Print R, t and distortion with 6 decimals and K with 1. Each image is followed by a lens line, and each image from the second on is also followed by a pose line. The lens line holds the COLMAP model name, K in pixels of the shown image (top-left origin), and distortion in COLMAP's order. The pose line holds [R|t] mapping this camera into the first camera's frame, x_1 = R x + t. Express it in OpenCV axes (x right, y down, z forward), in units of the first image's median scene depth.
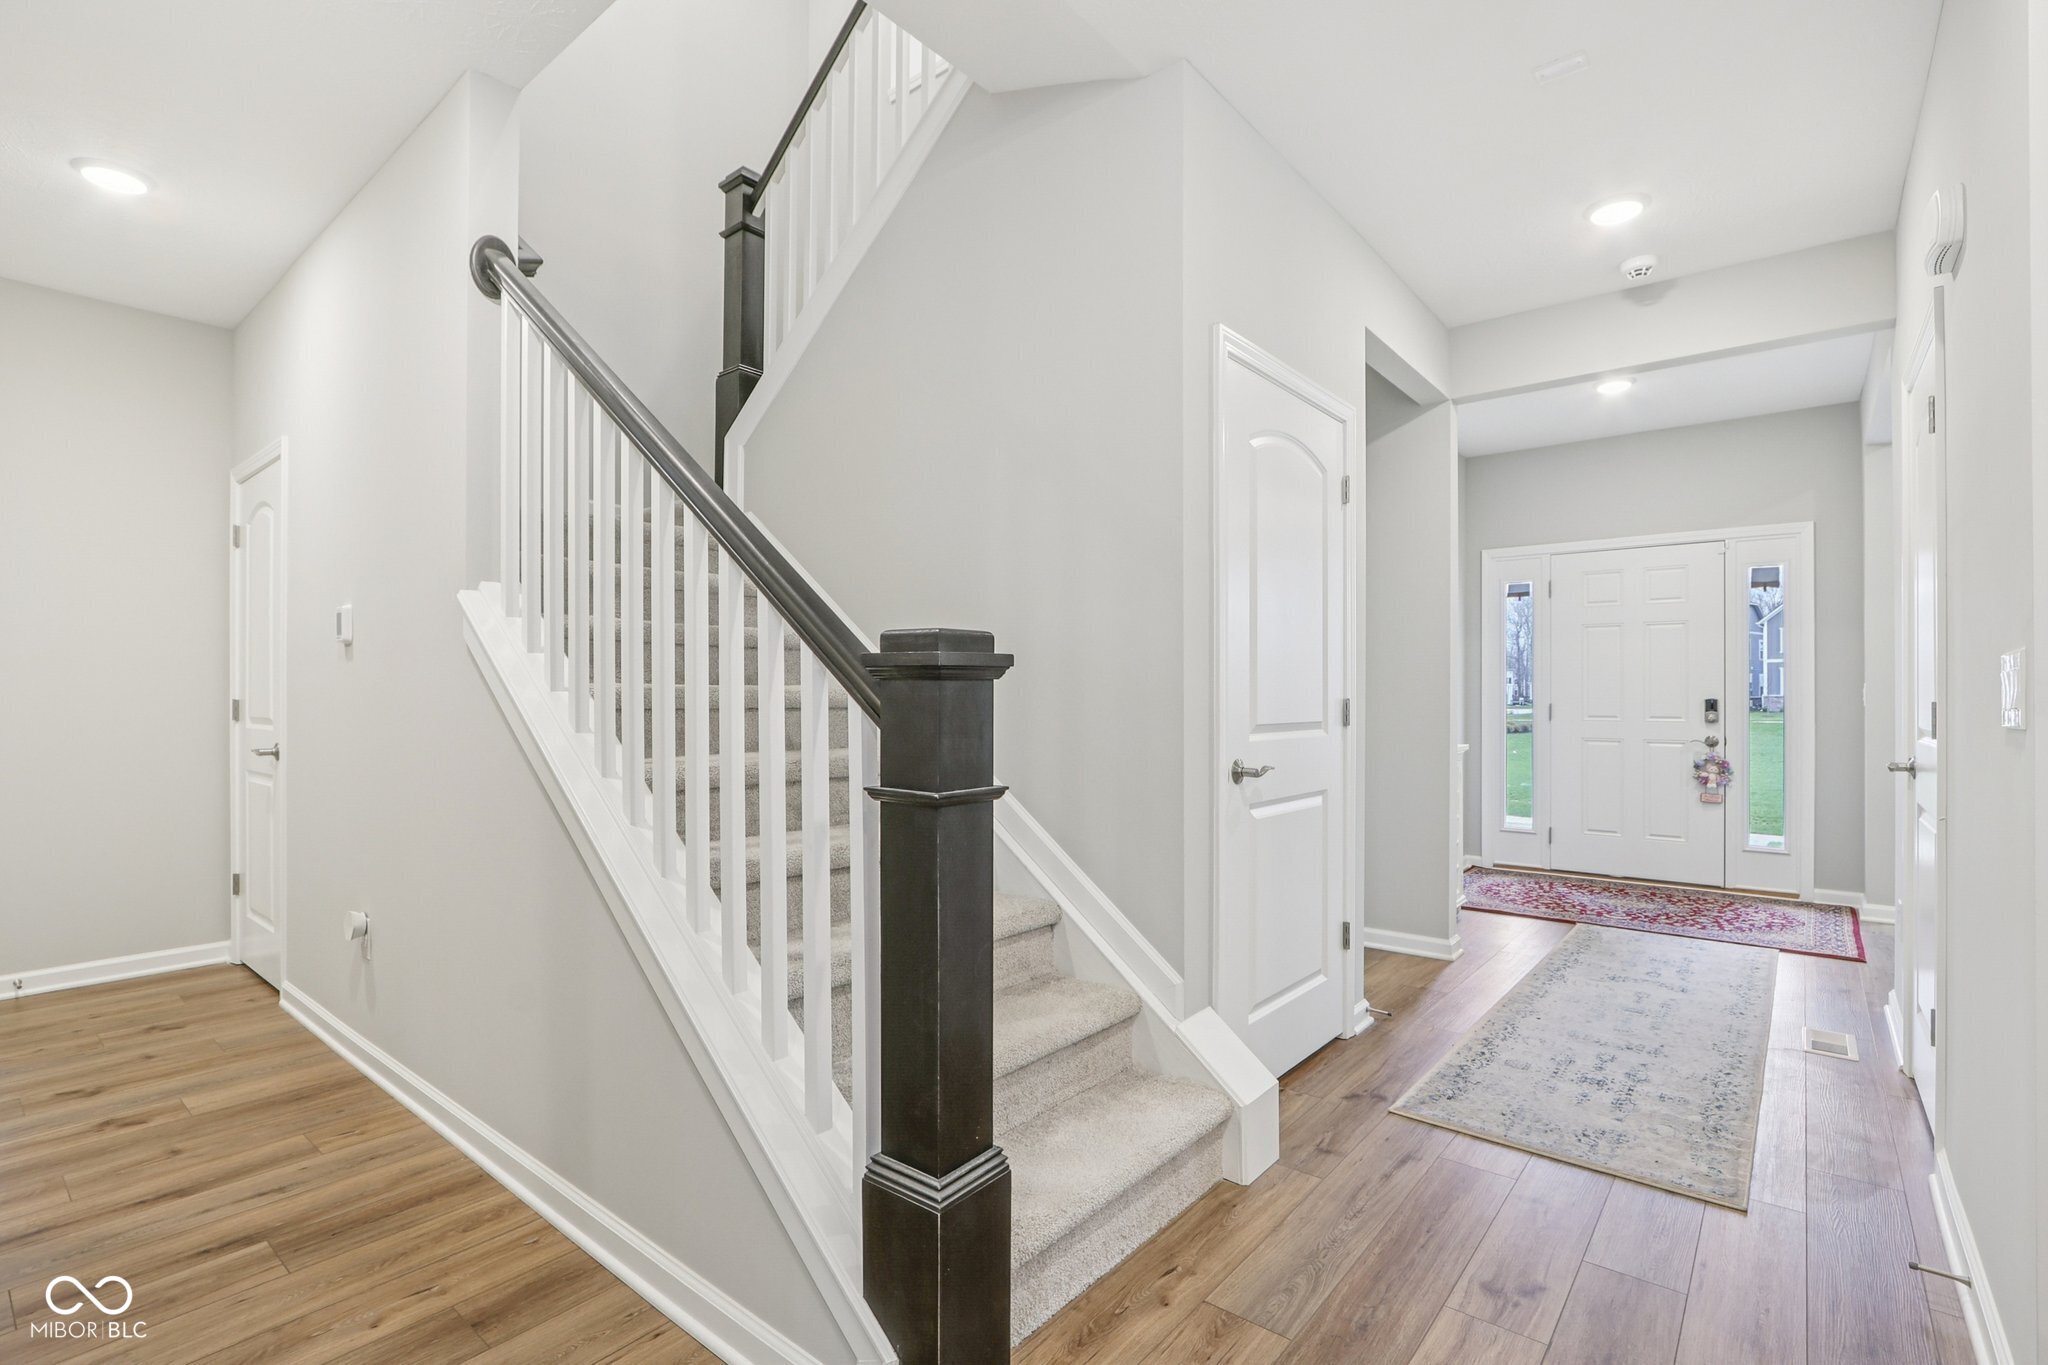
lens RADIAL K [[942.8, 0, 1055.2], [0, 942.8, 694.6], [0, 0, 1]] dist [-0.018912, 0.004102]
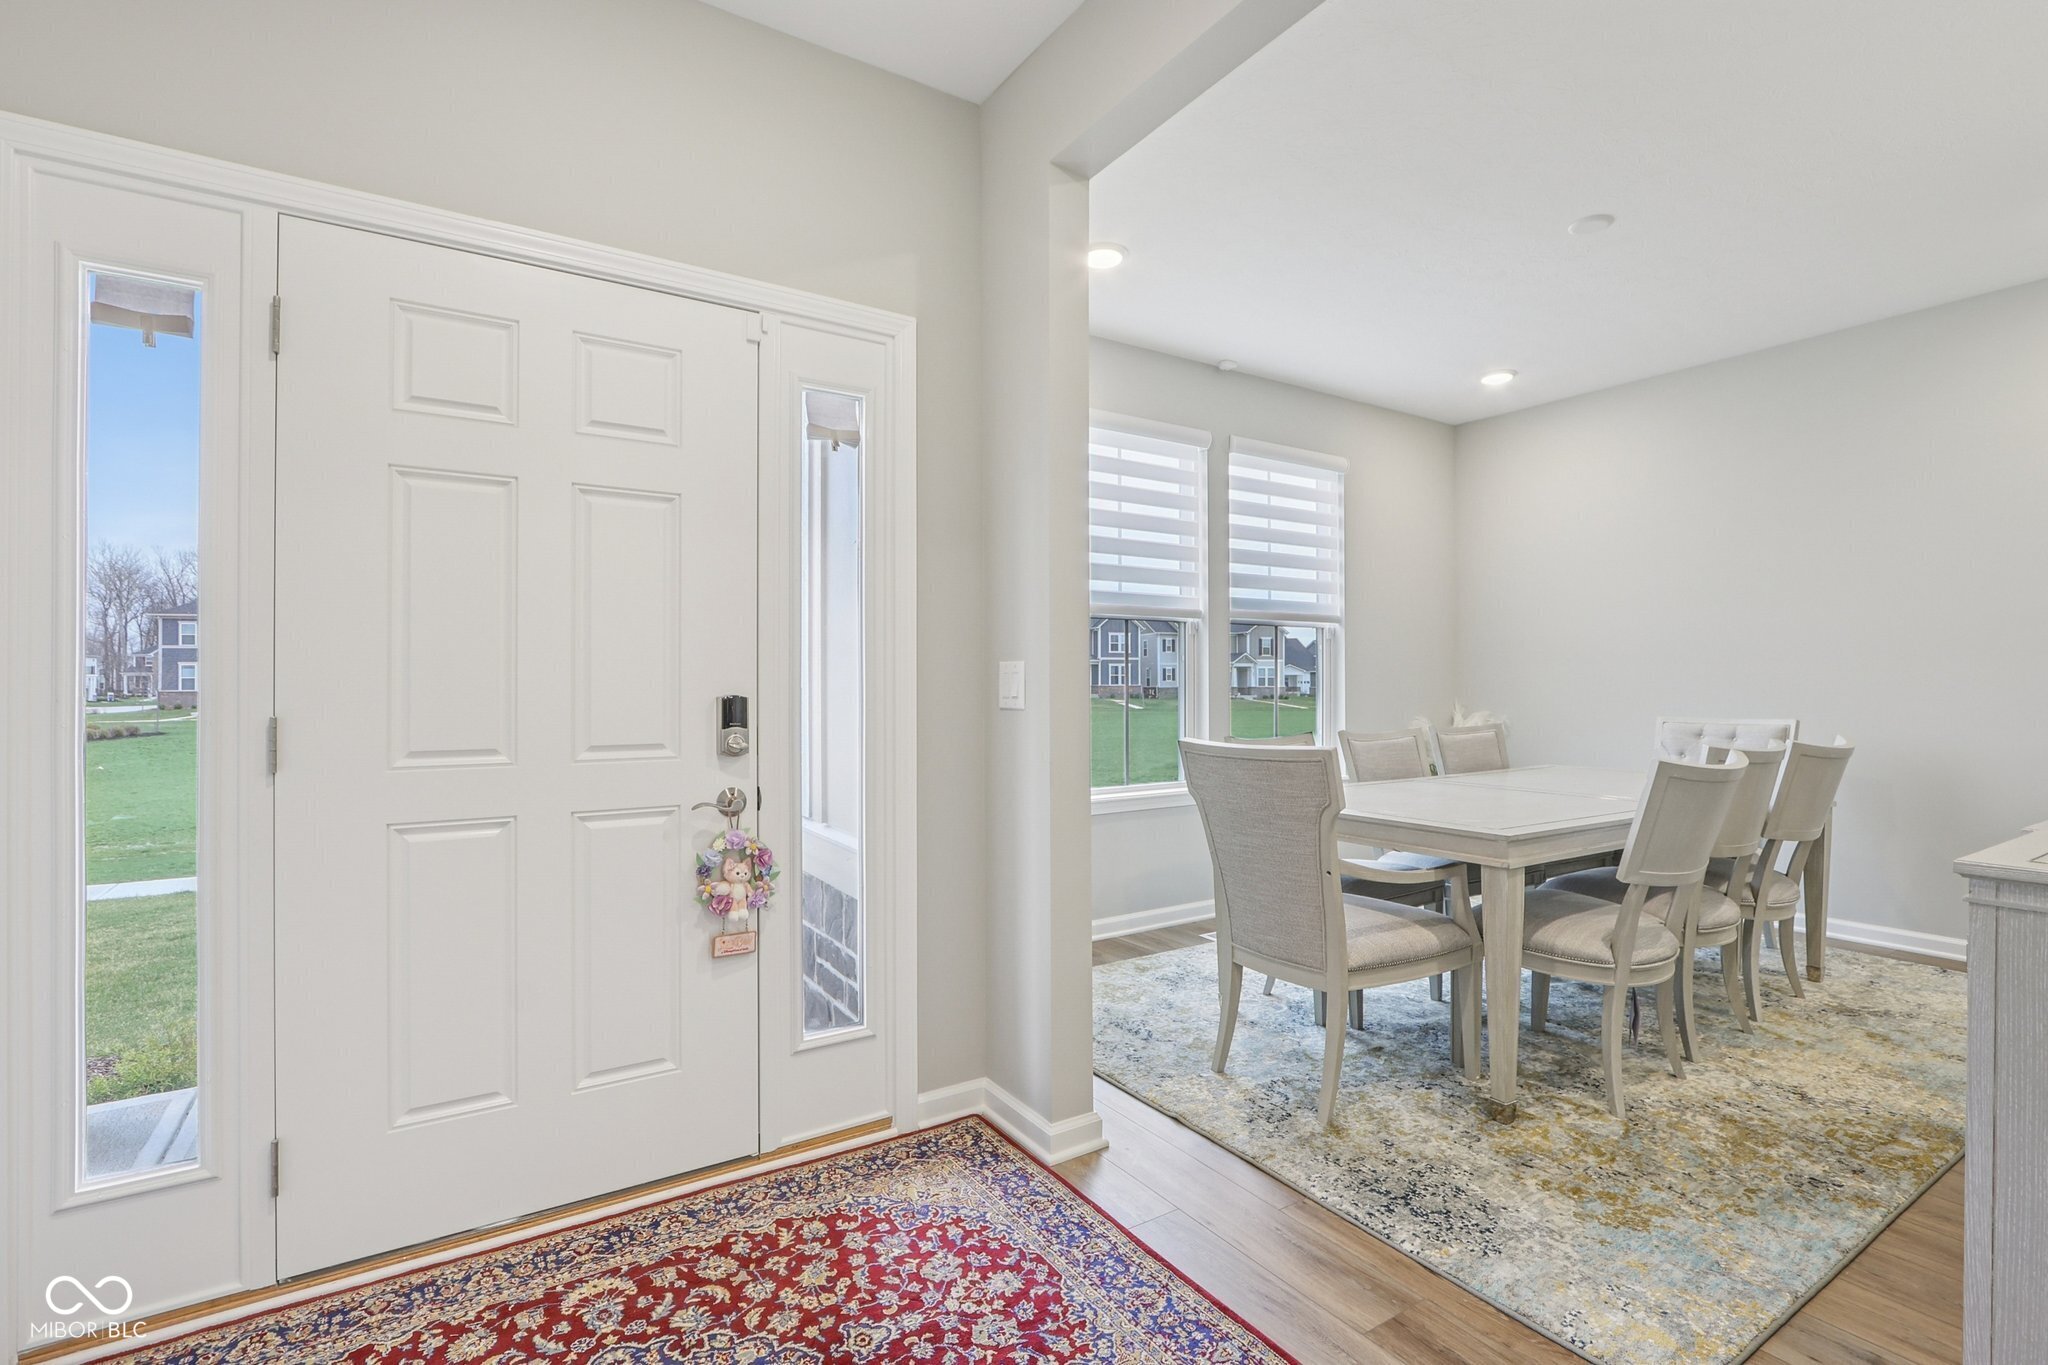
lens RADIAL K [[942.8, 0, 1031.6], [0, 942.8, 682.6], [0, 0, 1]] dist [-0.018912, 0.004102]
pose [[0.322575, 0.001034, 0.946543, 0.621380], [0.003433, 0.999992, -0.002263, 0.000534], [-0.946538, 0.003980, 0.322569, 1.285956]]
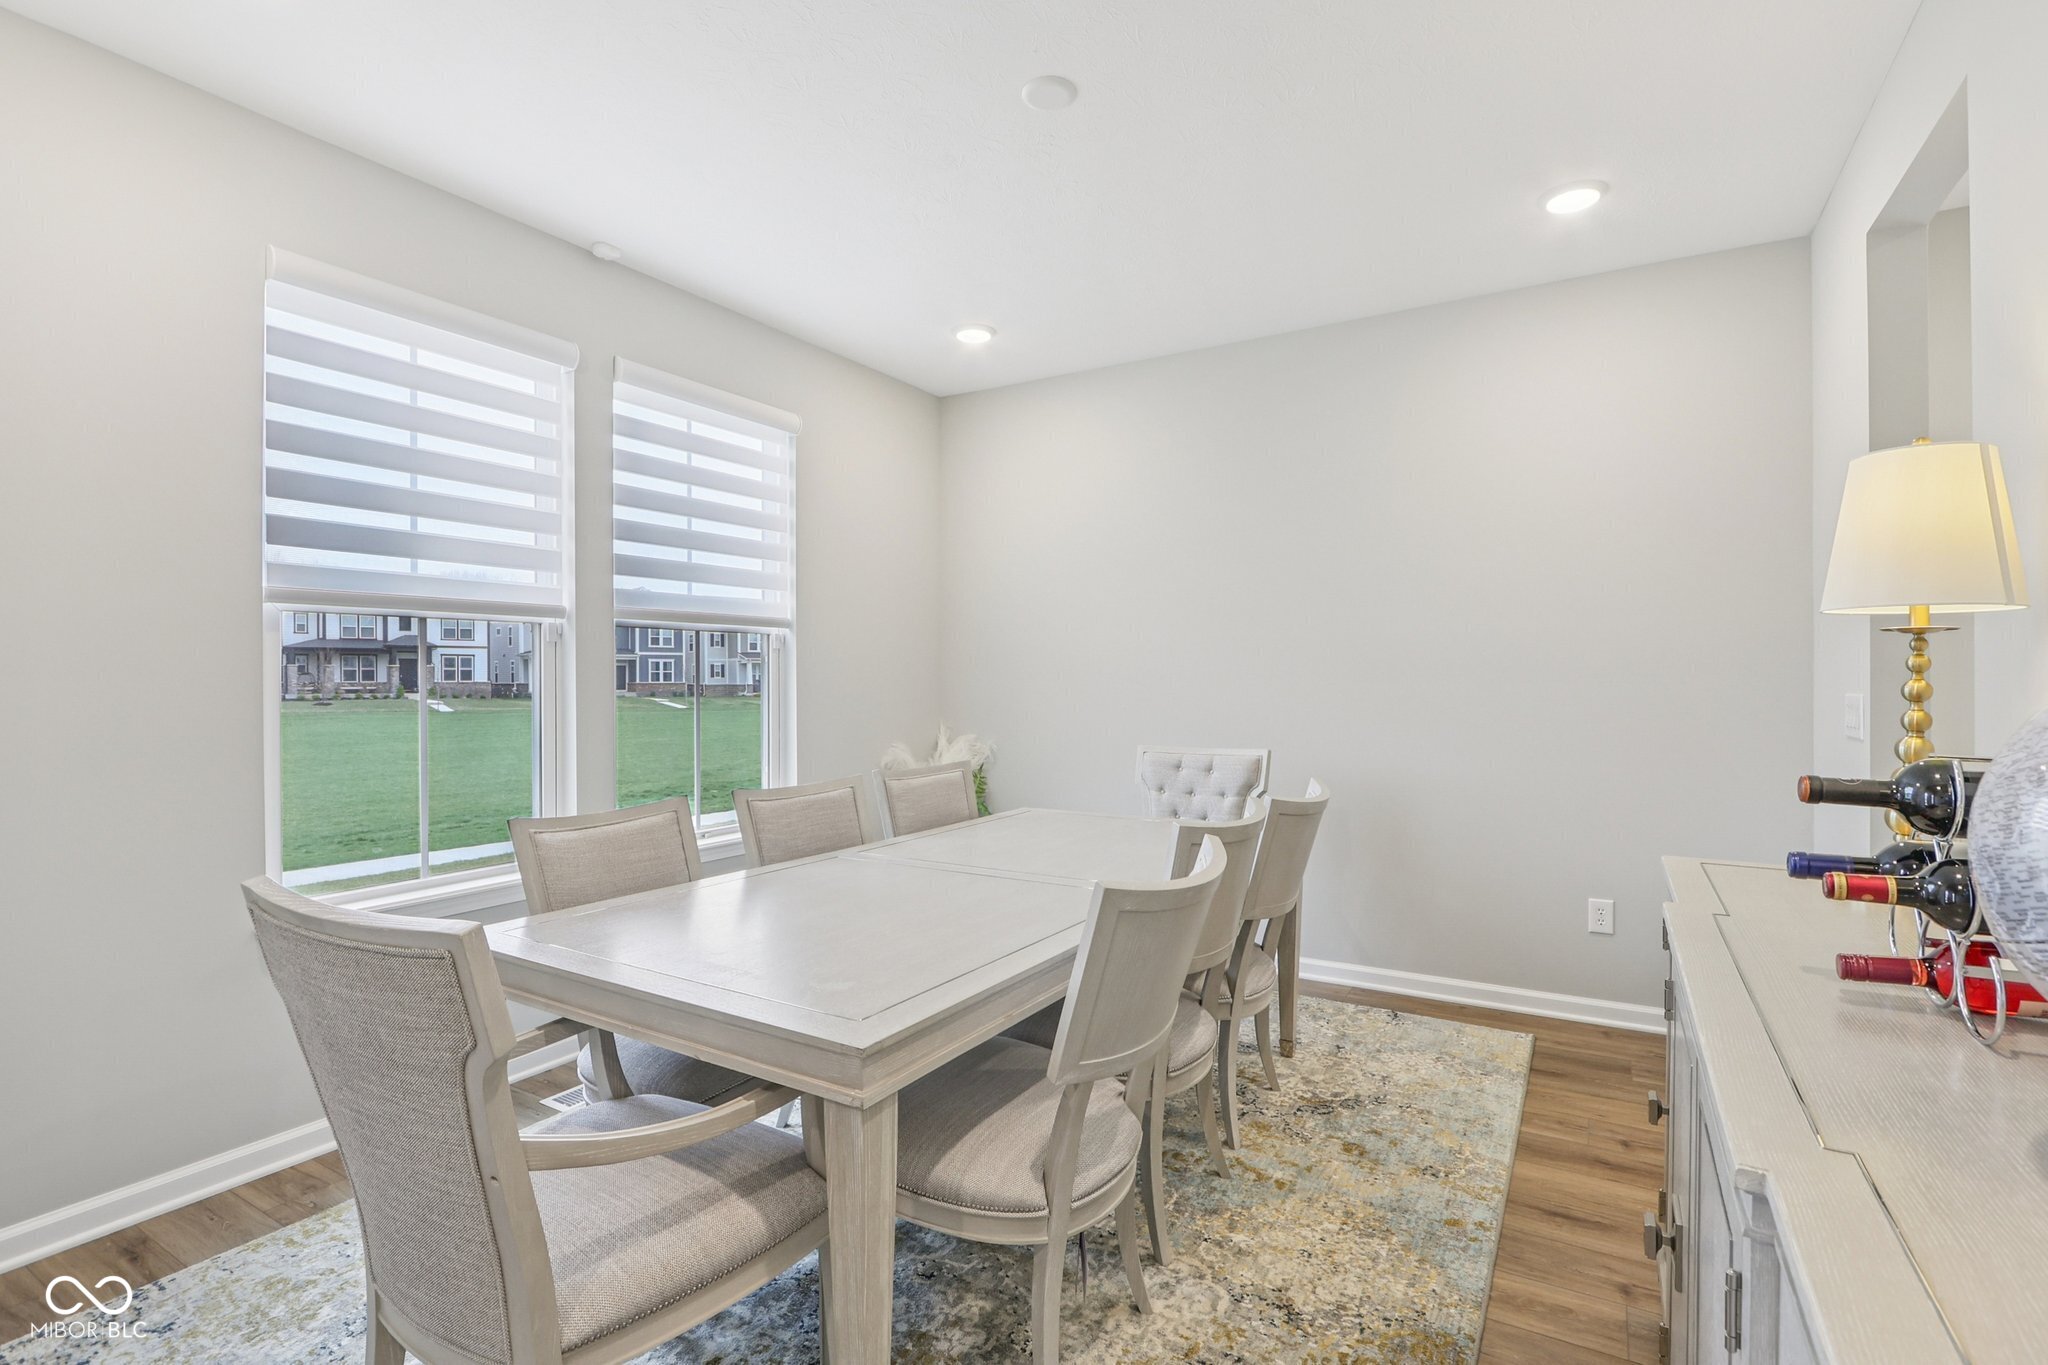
lens RADIAL K [[942.8, 0, 1032.2], [0, 942.8, 680.6], [0, 0, 1]] dist [-0.018912, 0.004102]
pose [[-0.127151, -0.002154, 0.991881, 1.044325], [0.004340, 0.999987, 0.002728, -0.036447], [-0.991874, 0.004651, -0.127140, 1.145305]]
